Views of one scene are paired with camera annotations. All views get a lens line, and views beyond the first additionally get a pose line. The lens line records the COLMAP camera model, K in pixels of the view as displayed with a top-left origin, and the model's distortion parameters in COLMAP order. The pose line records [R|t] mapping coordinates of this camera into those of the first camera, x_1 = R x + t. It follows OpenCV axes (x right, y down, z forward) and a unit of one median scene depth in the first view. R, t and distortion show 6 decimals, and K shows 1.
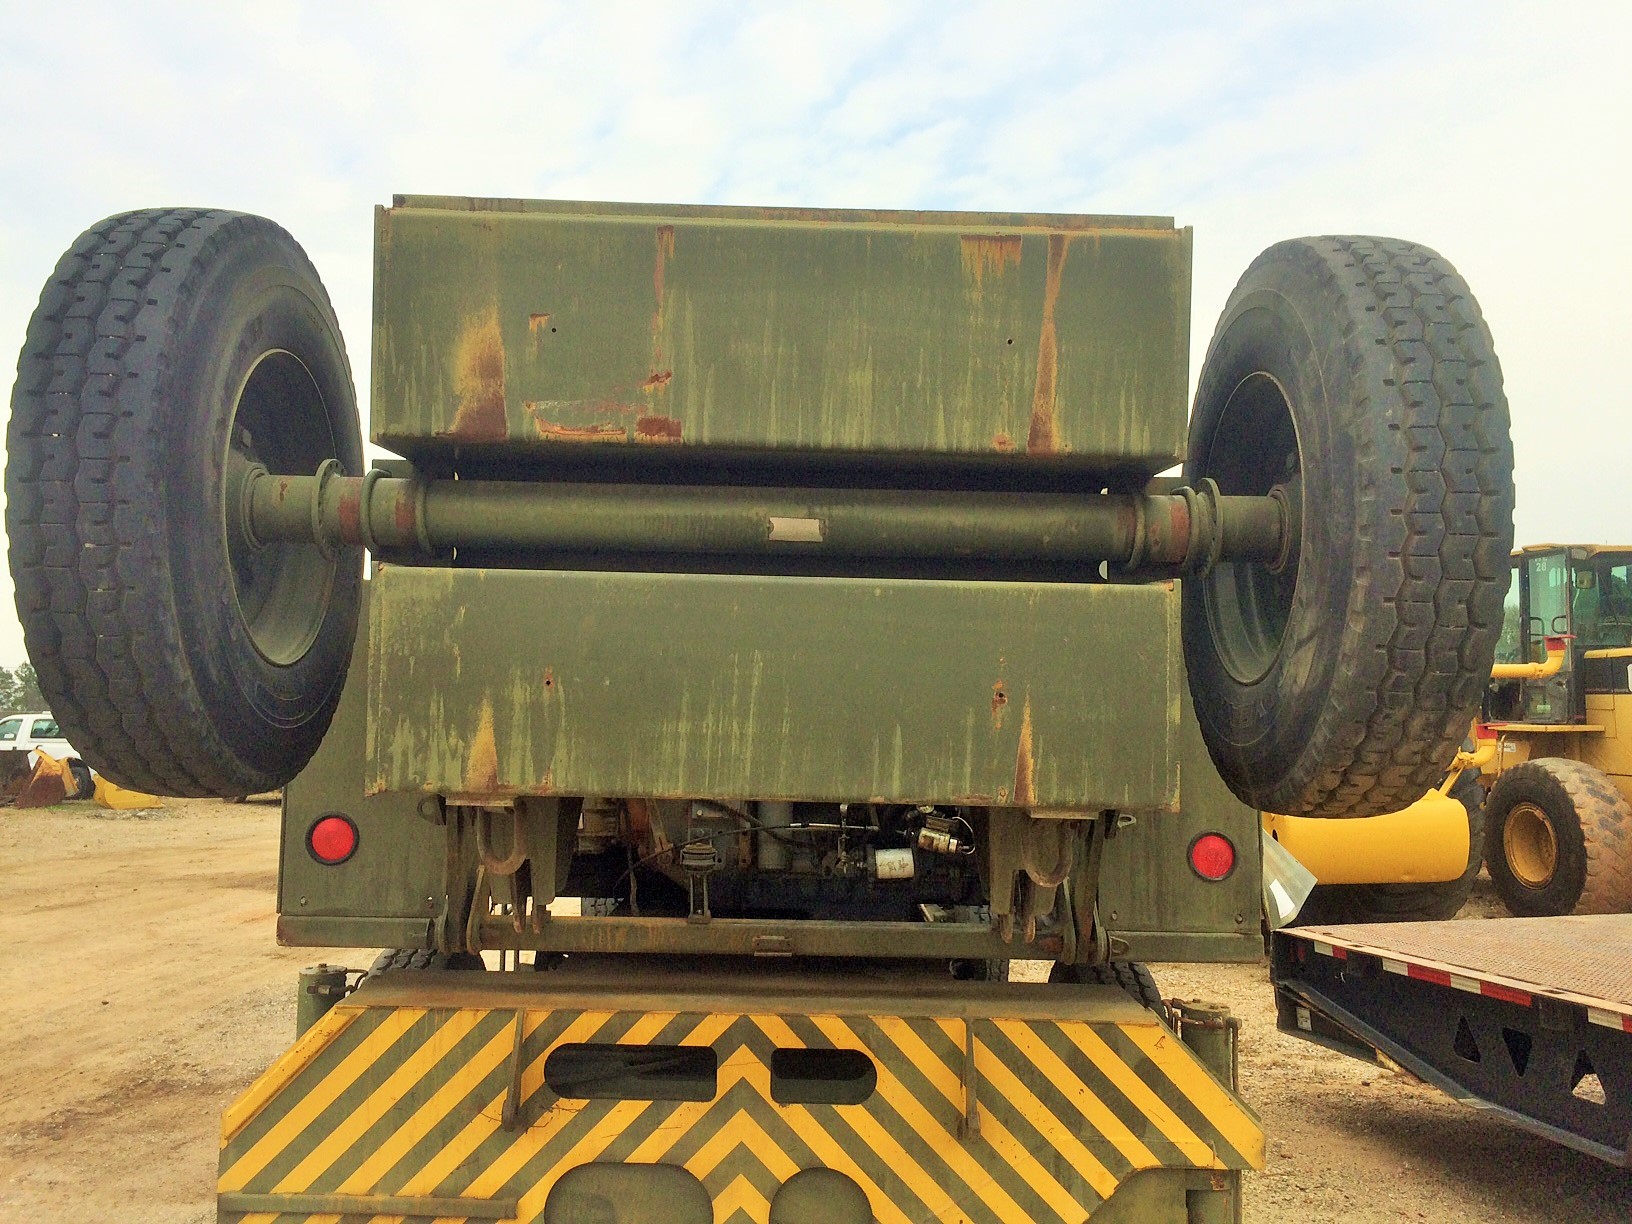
lens RADIAL K [[1313.7, 0, 819.0], [0, 1313.7, 661.6], [0, 0, 1]] dist [0.032890, -0.005566]
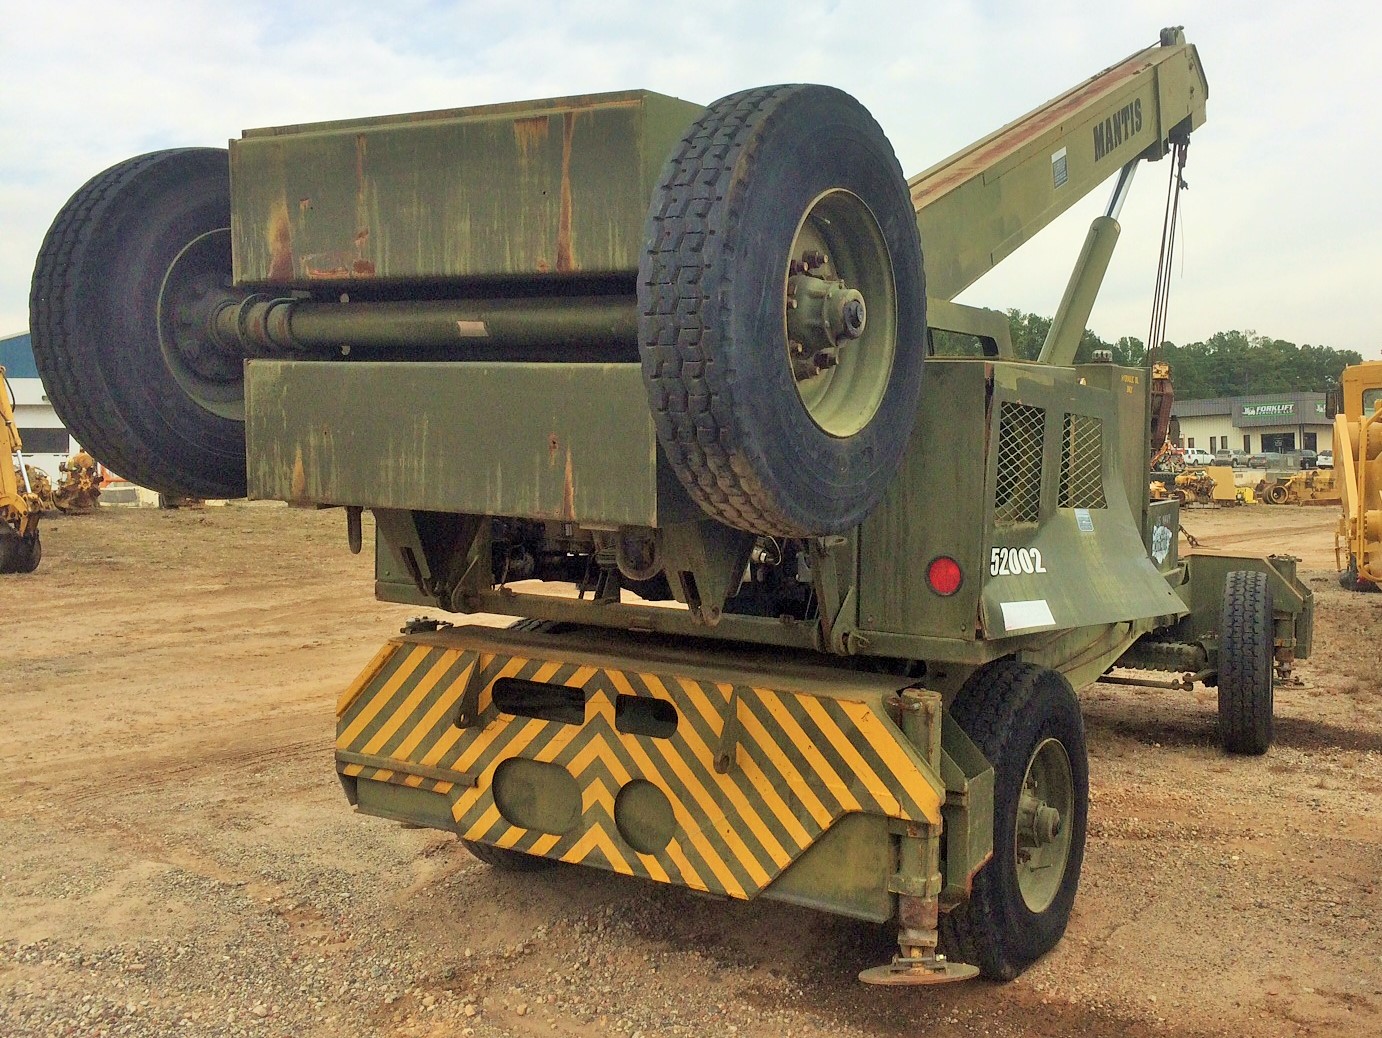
lens RADIAL K [[1154.6, 0, 691.0], [0, 1154.6, 519.0], [0, 0, 1]] dist [0.028856, 0.004293]
pose [[0.899911, 0.034796, -0.434682, 0.794760], [0.006533, 0.995624, 0.093224, -0.008303], [0.436024, -0.086733, 0.895746, -0.073320]]
